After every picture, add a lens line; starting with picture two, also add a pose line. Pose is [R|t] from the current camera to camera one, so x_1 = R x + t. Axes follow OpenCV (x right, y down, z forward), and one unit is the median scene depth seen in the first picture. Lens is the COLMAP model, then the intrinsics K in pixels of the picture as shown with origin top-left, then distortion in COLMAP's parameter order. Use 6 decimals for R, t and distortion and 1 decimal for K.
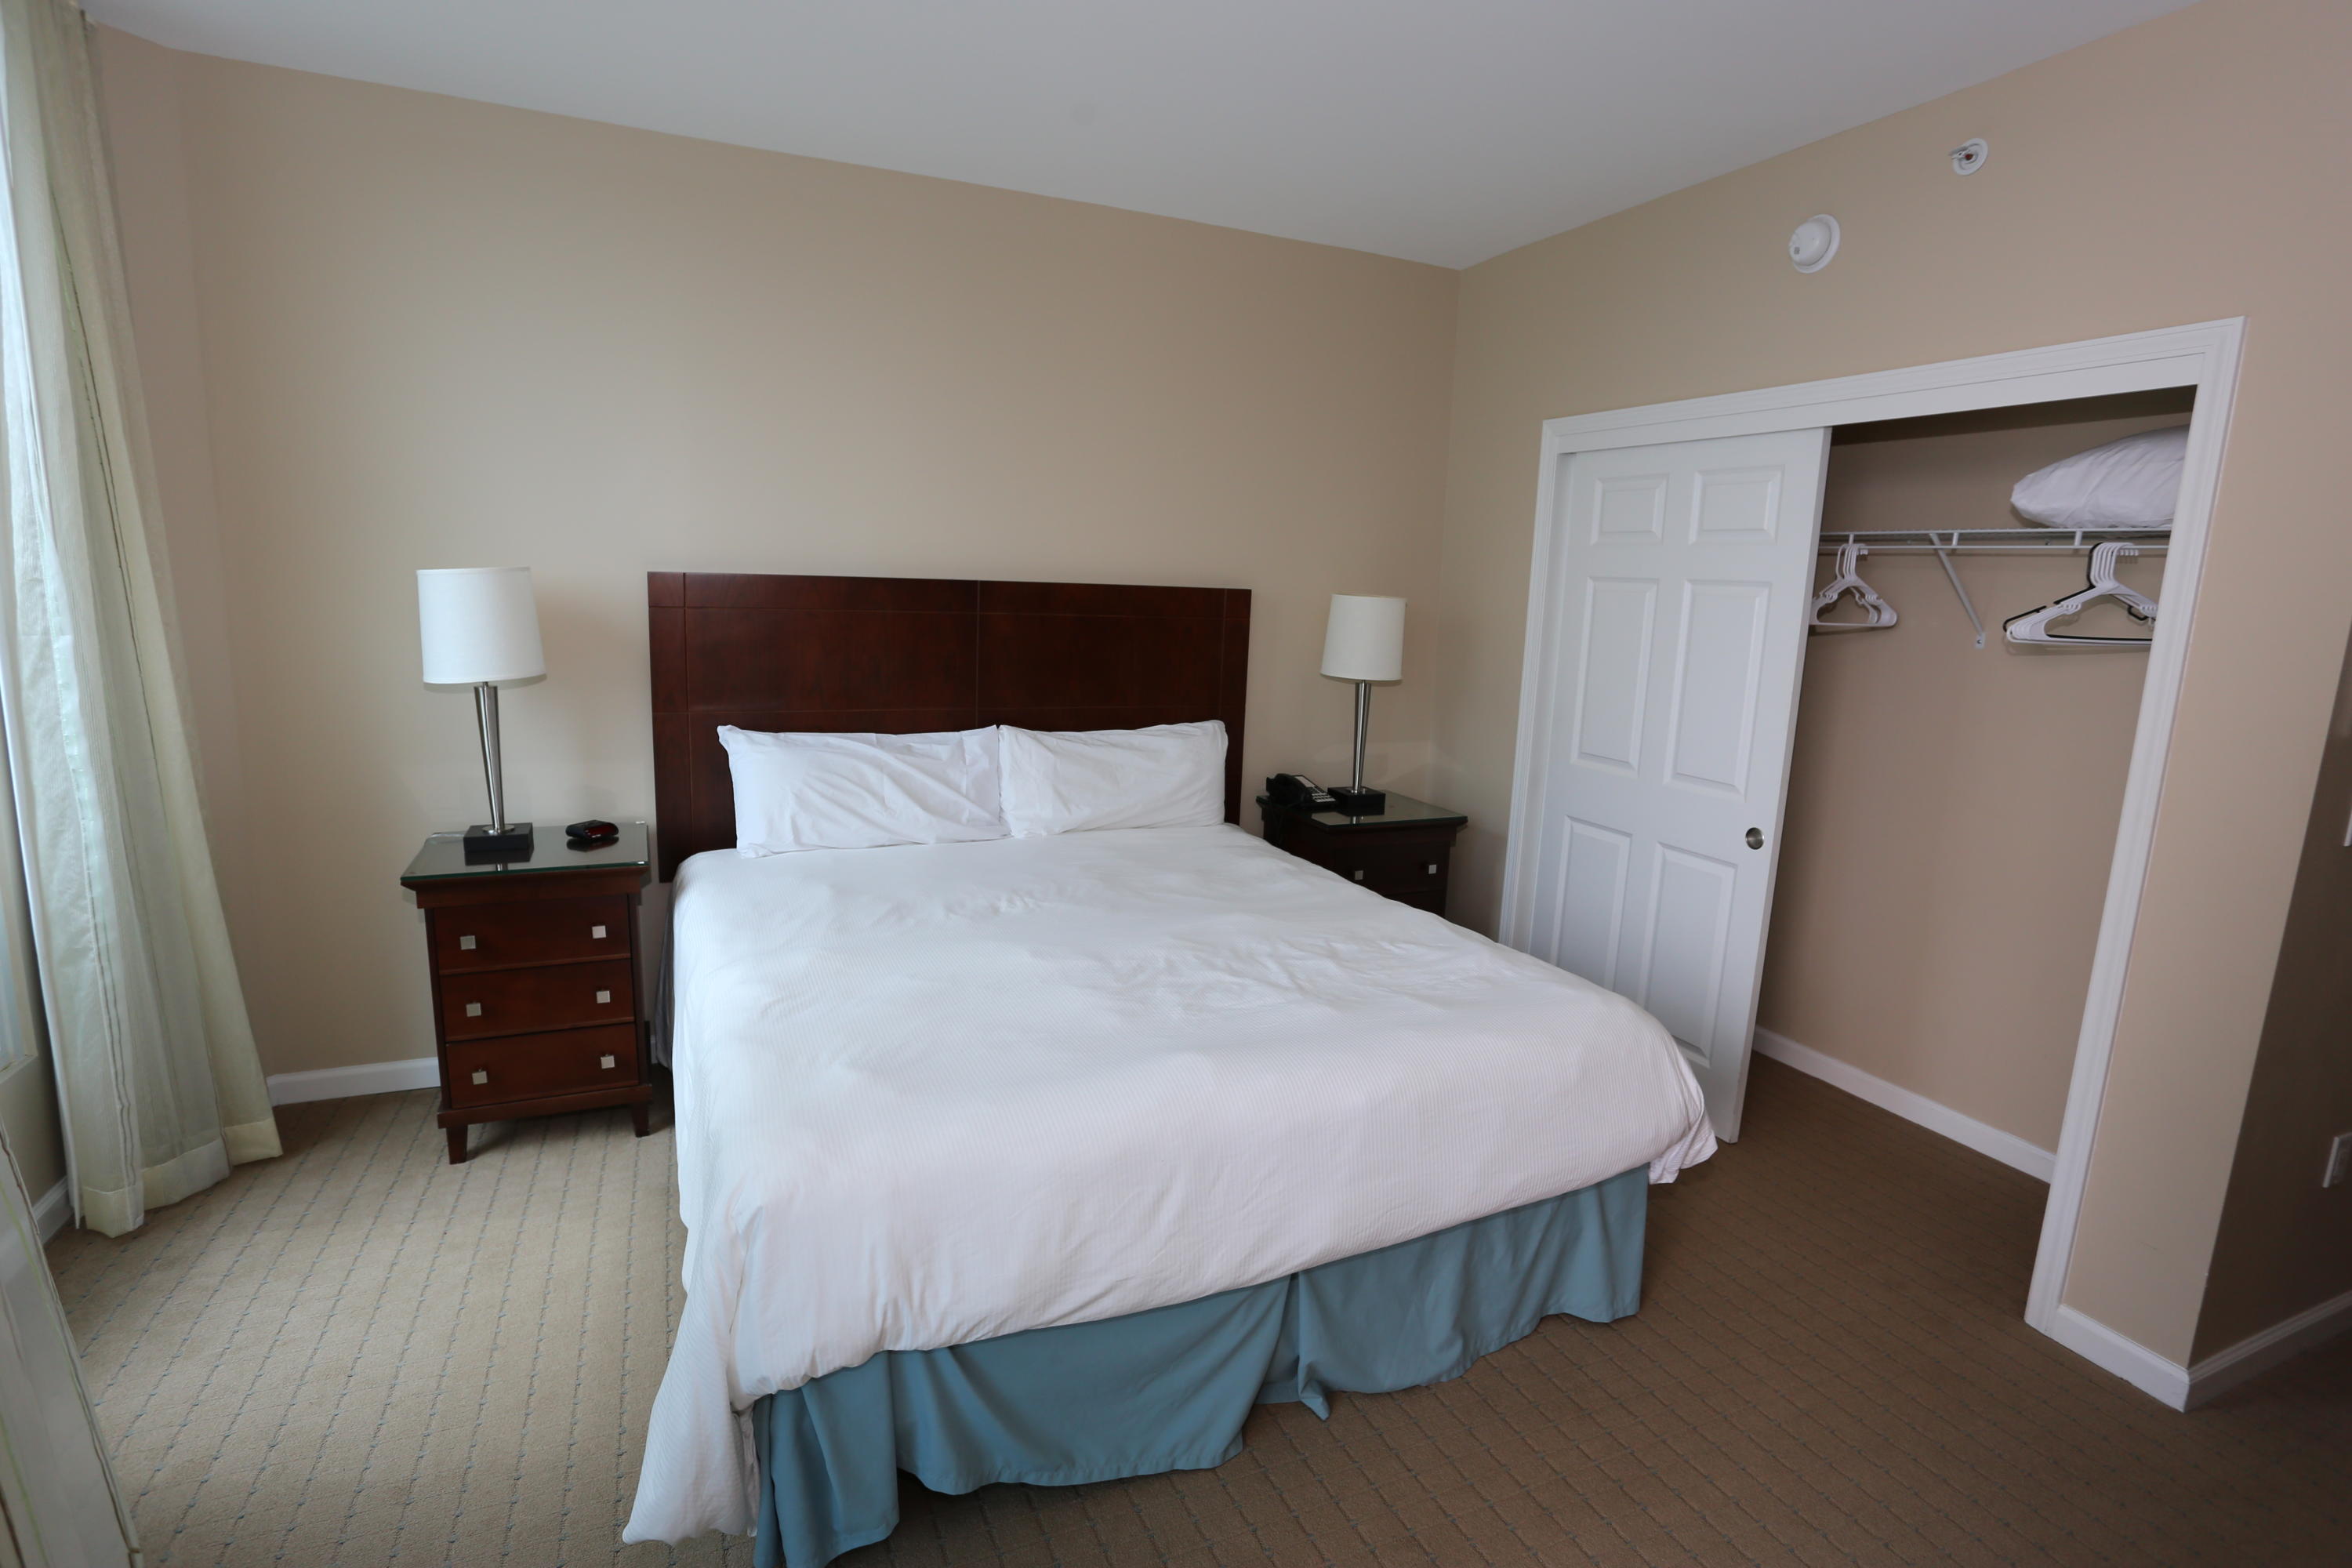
lens RADIAL K [[1172.2, 0, 1161.7], [0, 1172.2, 795.9], [0, 0, 1]] dist [-0.059572, 0.028078]
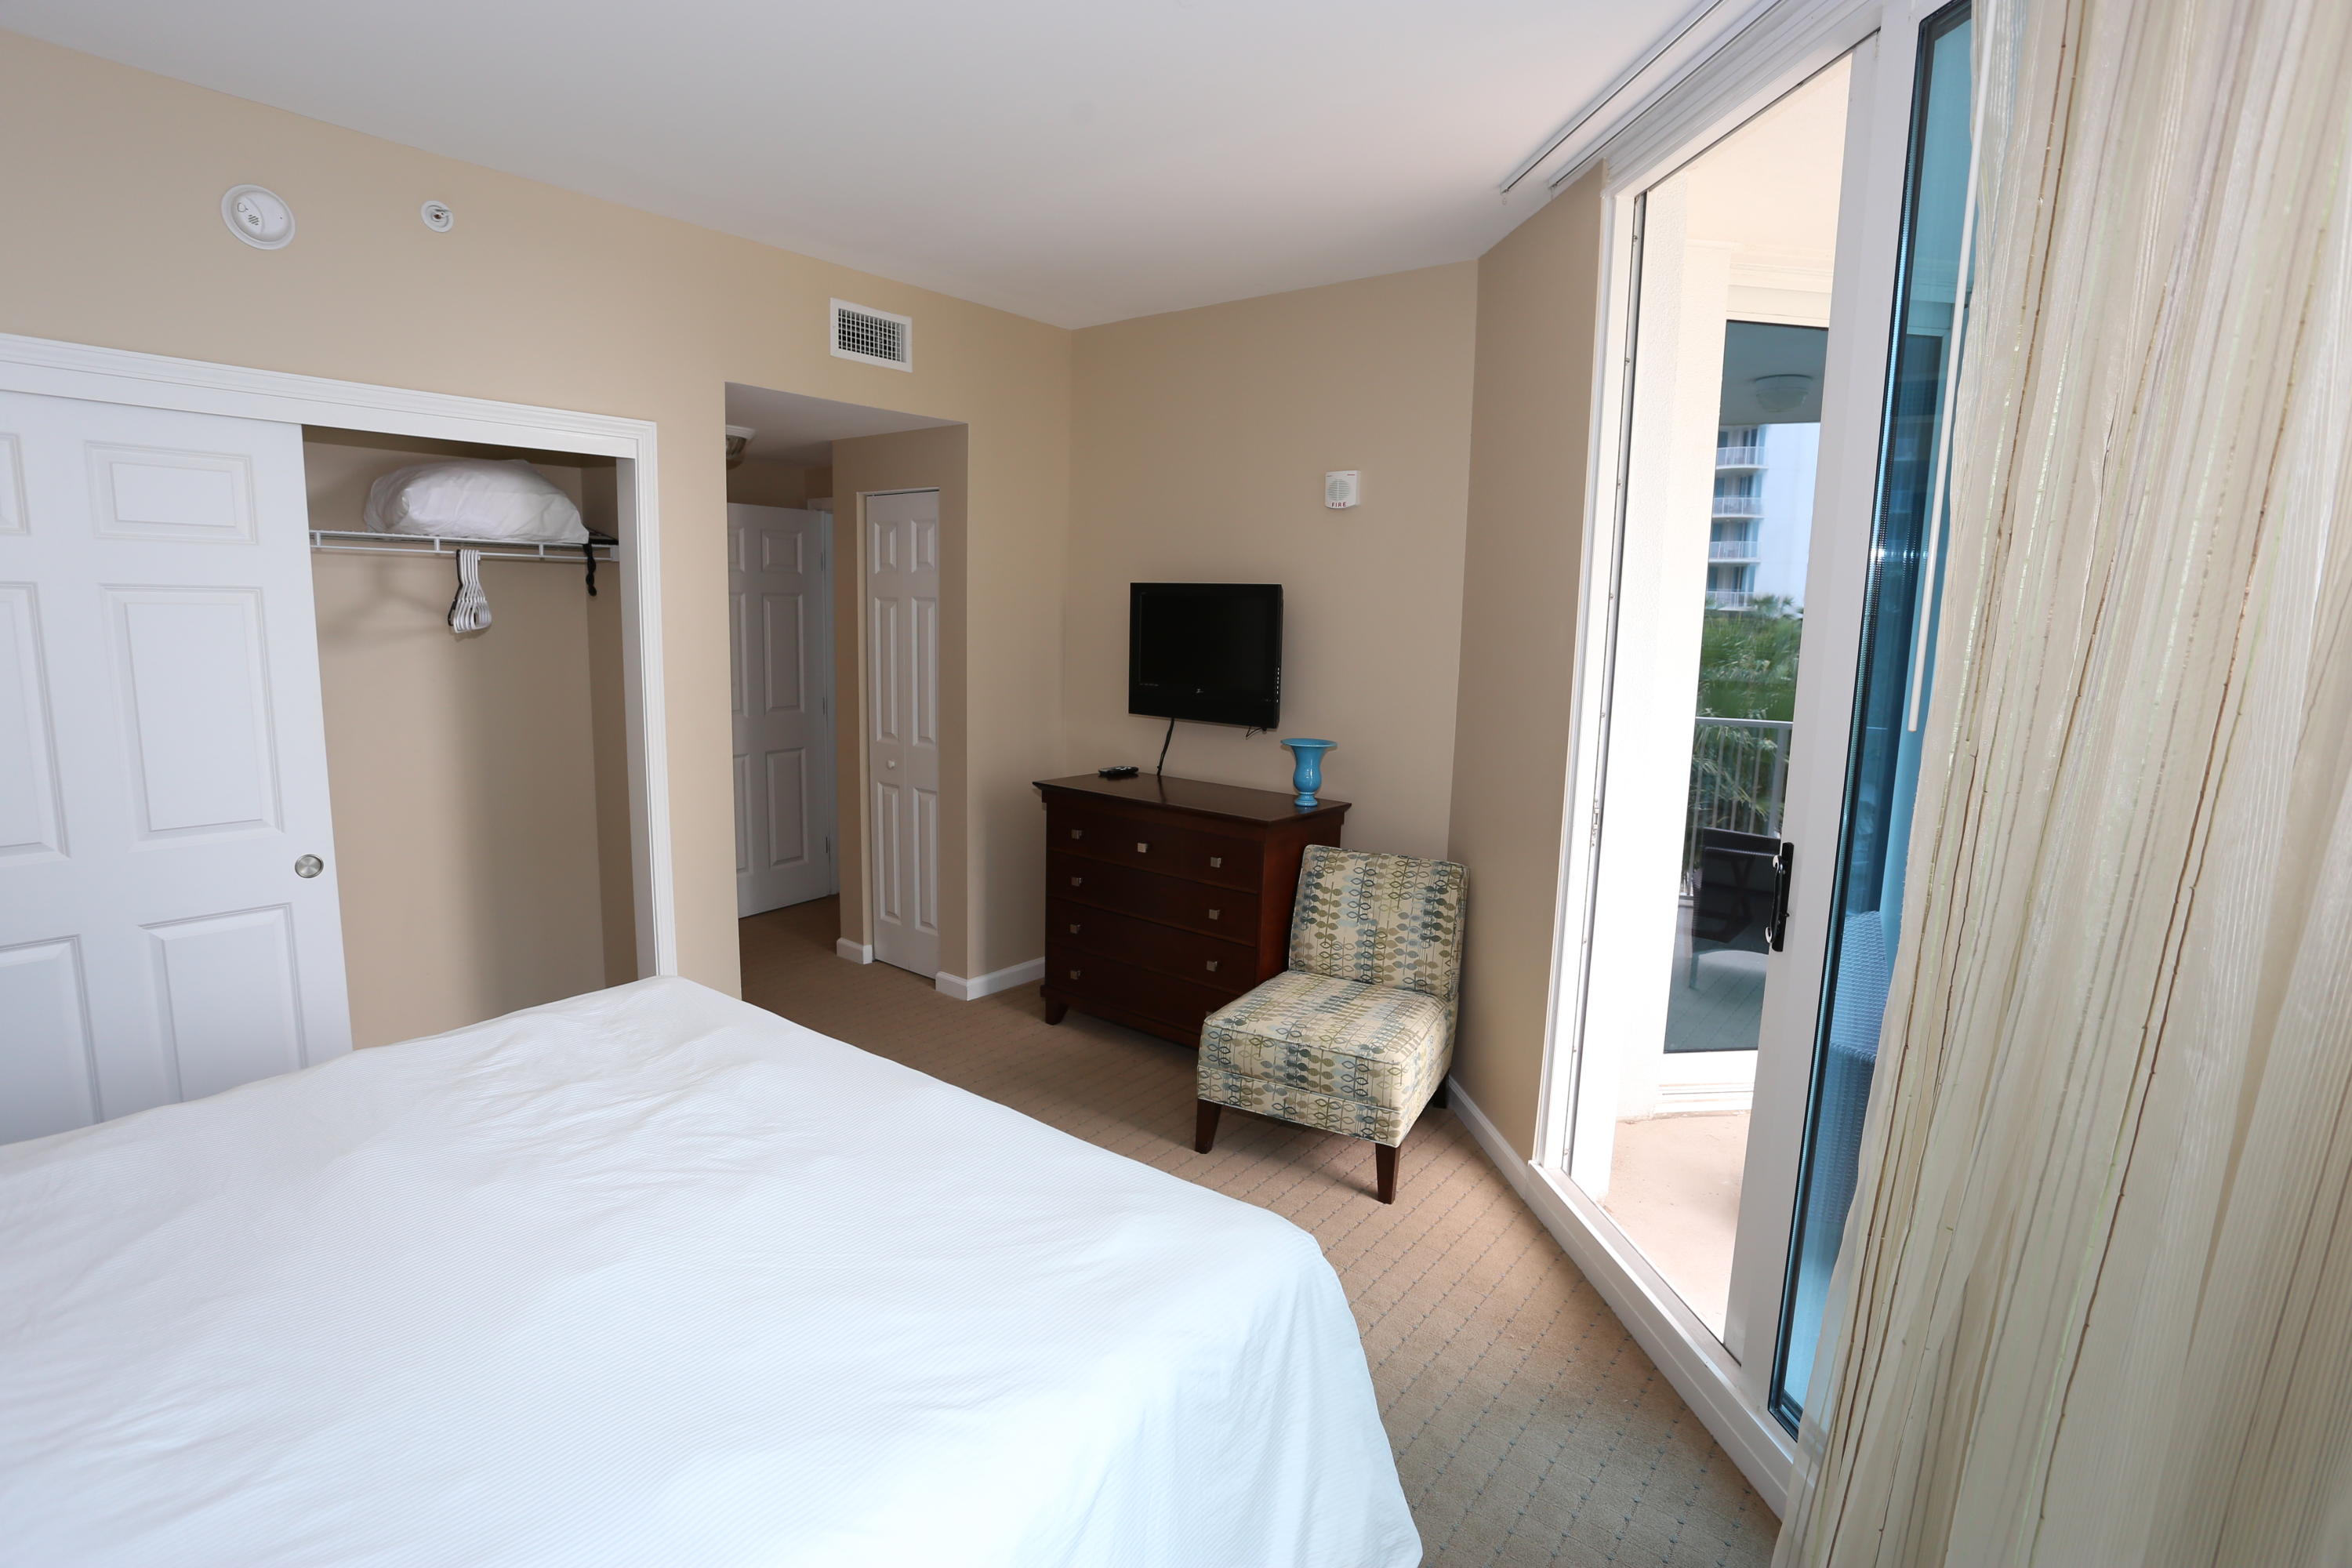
lens RADIAL K [[1172.2, 0, 1163.3], [0, 1172.2, 773.4], [0, 0, 1]] dist [-0.059572, 0.028078]
pose [[-0.470059, -0.162443, 0.867558, -0.662801], [0.138049, 0.957290, 0.254042, -0.196078], [-0.871772, 0.239180, -0.427558, 0.905700]]
